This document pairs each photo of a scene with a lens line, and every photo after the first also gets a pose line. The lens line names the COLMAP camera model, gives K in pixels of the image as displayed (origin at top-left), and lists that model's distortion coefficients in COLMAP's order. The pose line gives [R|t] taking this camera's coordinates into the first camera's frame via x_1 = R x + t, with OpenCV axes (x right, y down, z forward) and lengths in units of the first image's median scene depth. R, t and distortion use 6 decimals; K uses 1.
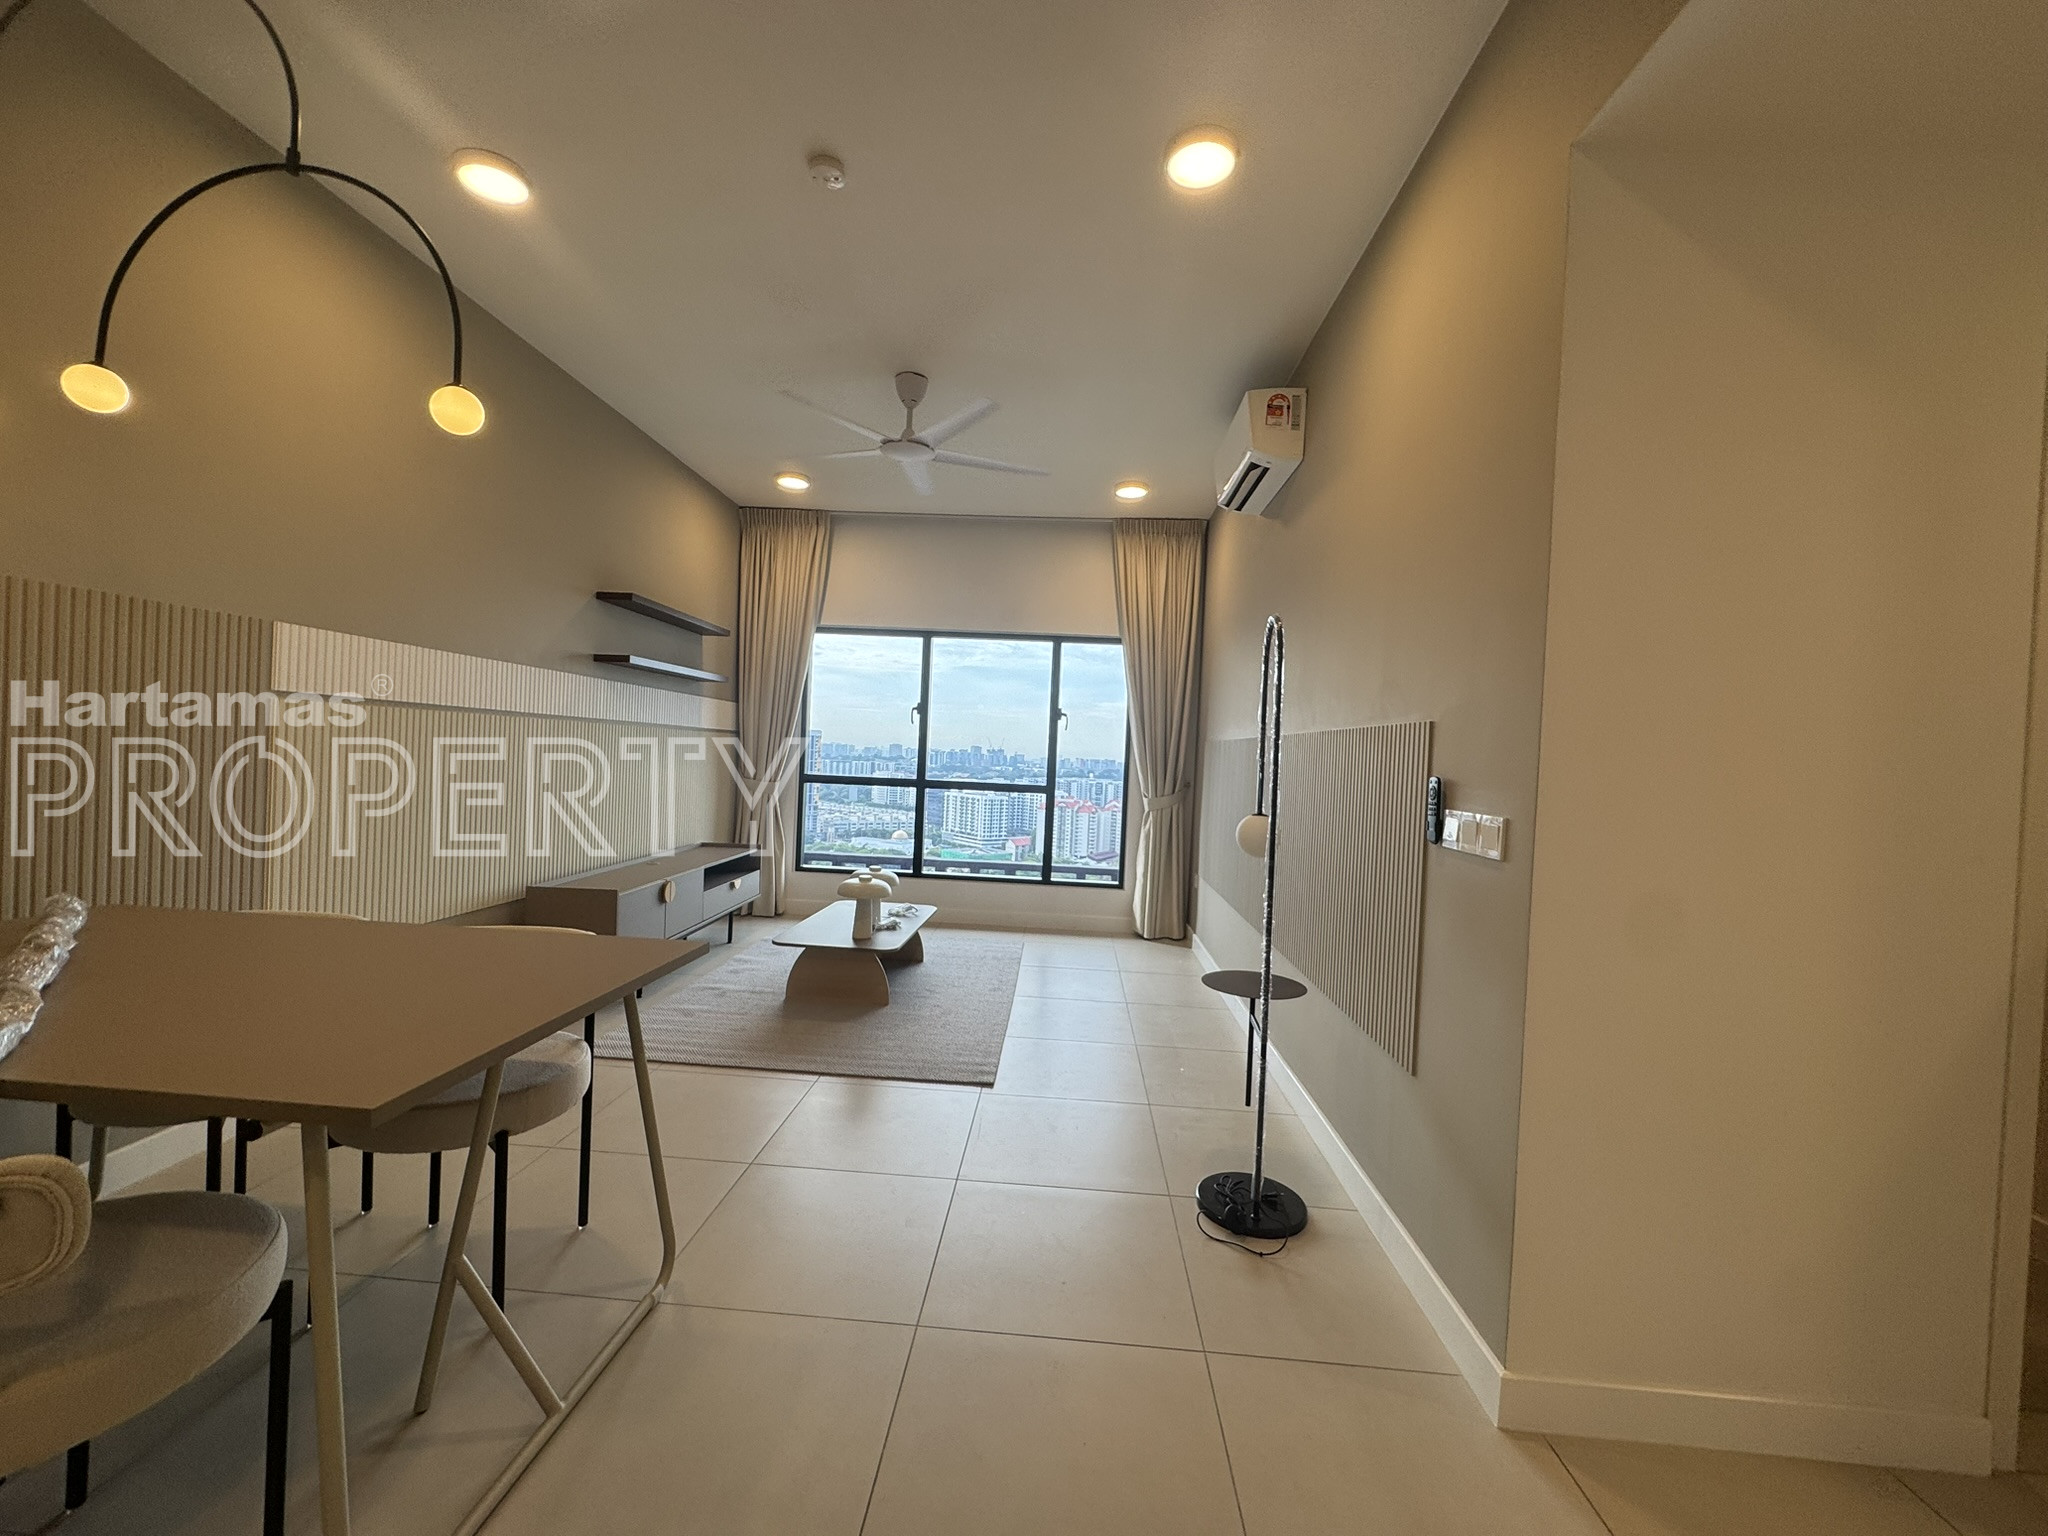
lens RADIAL K [[816.6, 0, 1024.0], [0, 816.6, 768.0], [0, 0, 1]] dist [-0.001803, 0.000009]
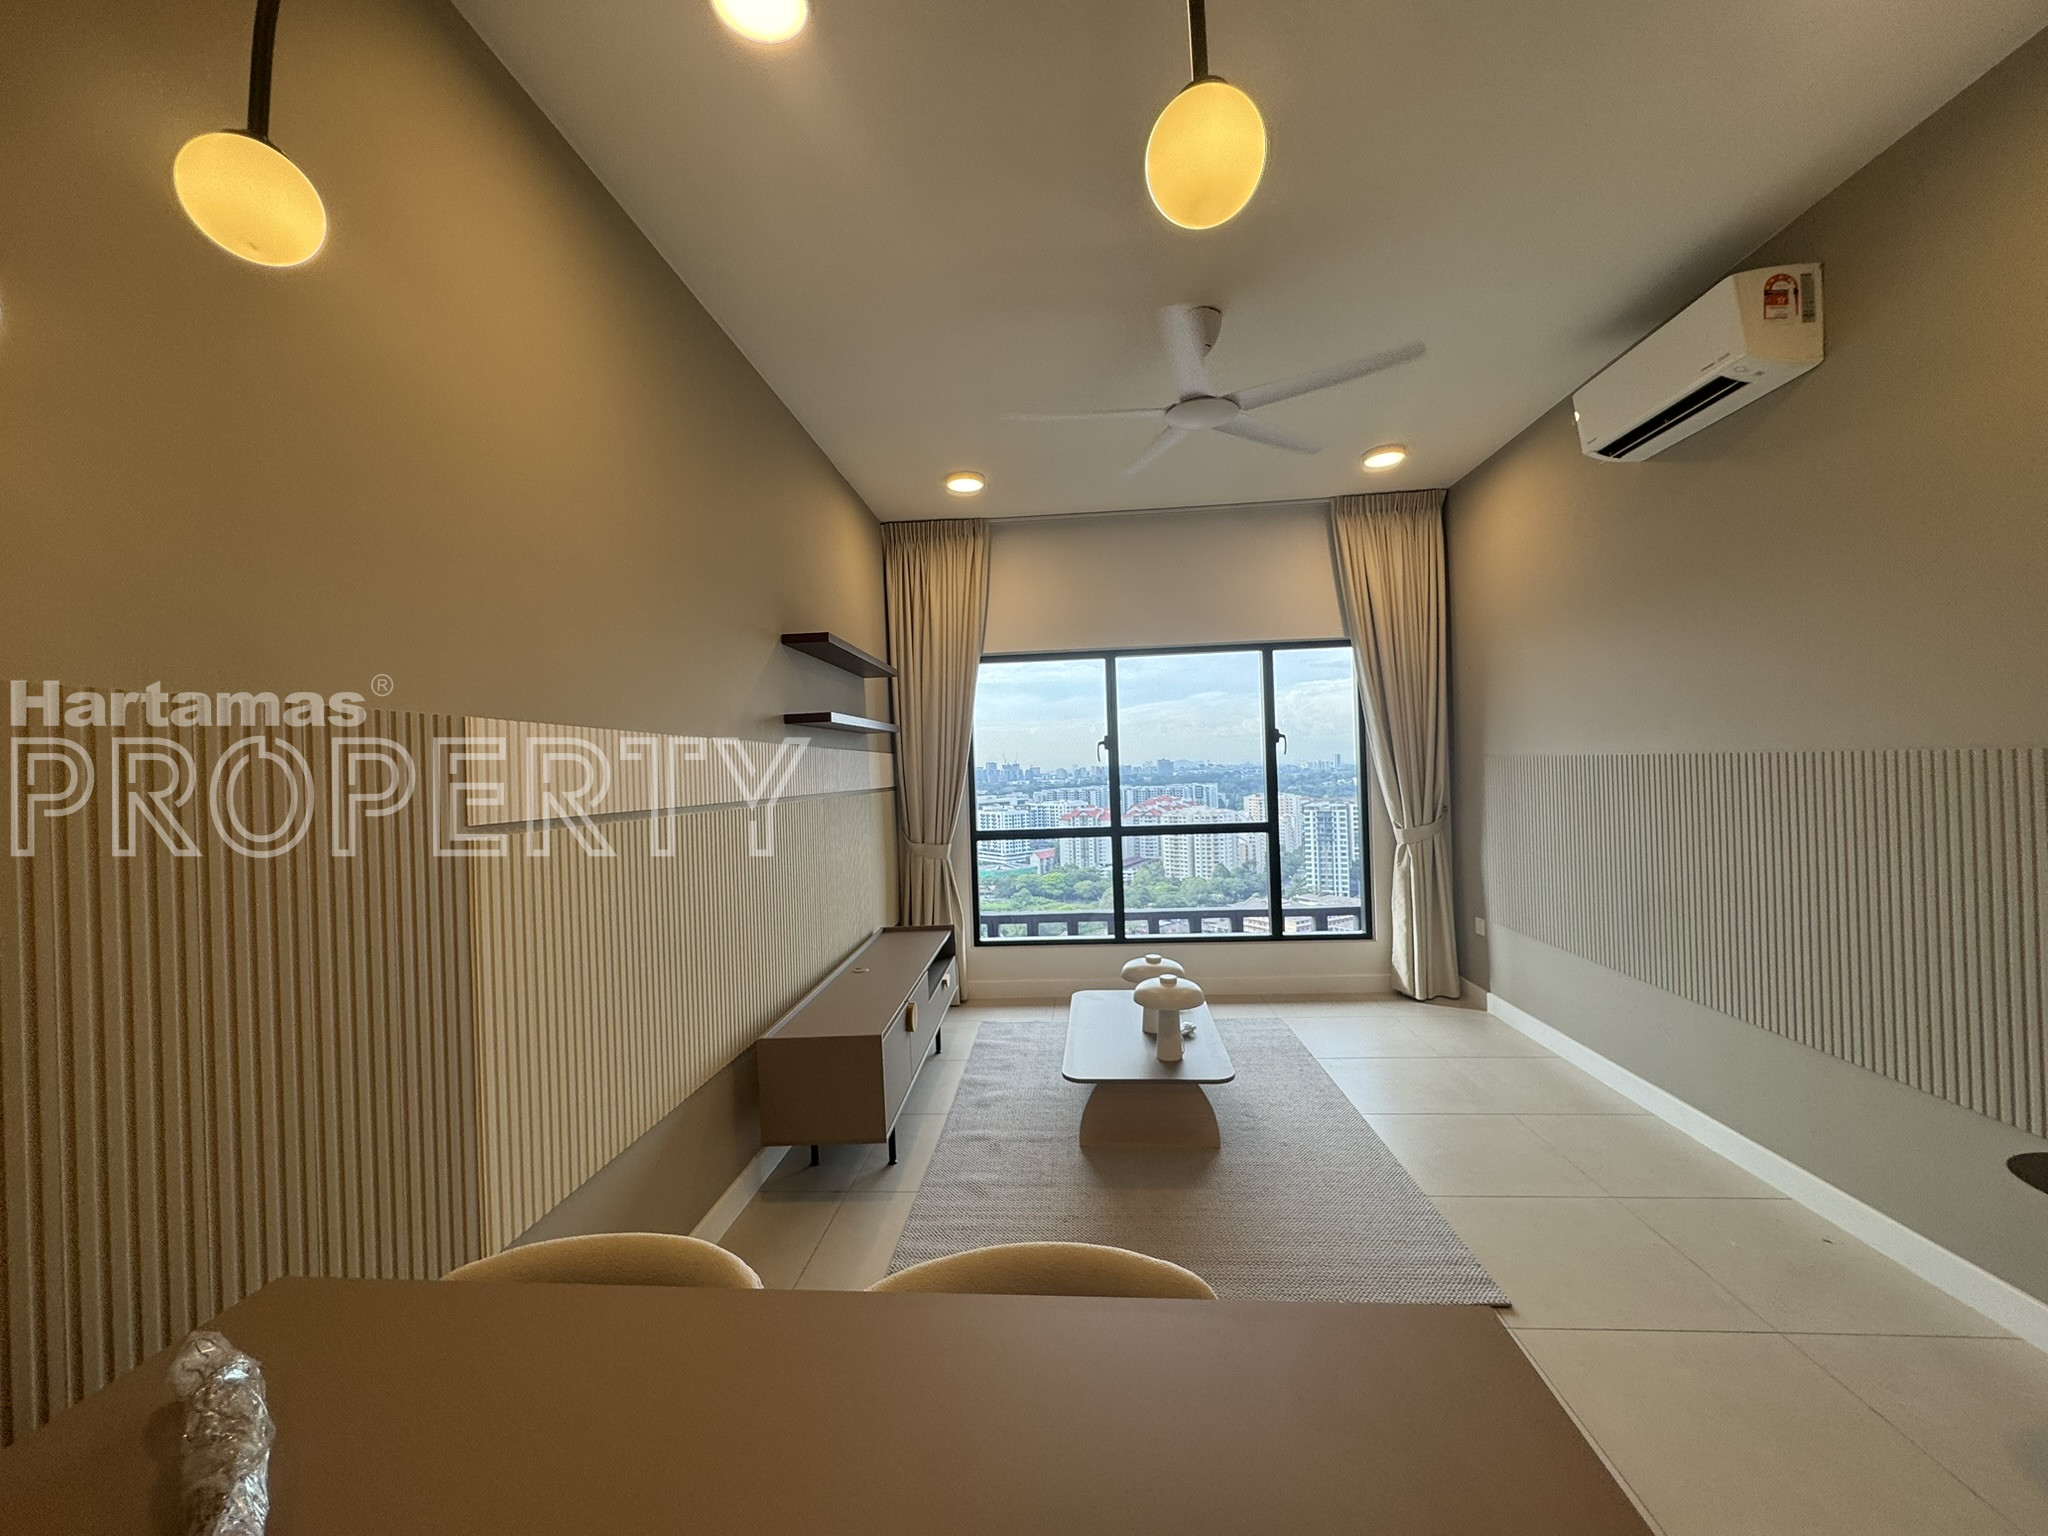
lens RADIAL K [[816.6, 0, 1024.0], [0, 816.6, 768.0], [0, 0, 1]] dist [-0.001803, 0.000009]
pose [[0.996550, -0.080669, -0.019490, -0.210220], [0.080350, 0.996628, -0.016619, -0.041927], [0.020765, 0.014995, 0.999672, 0.166071]]
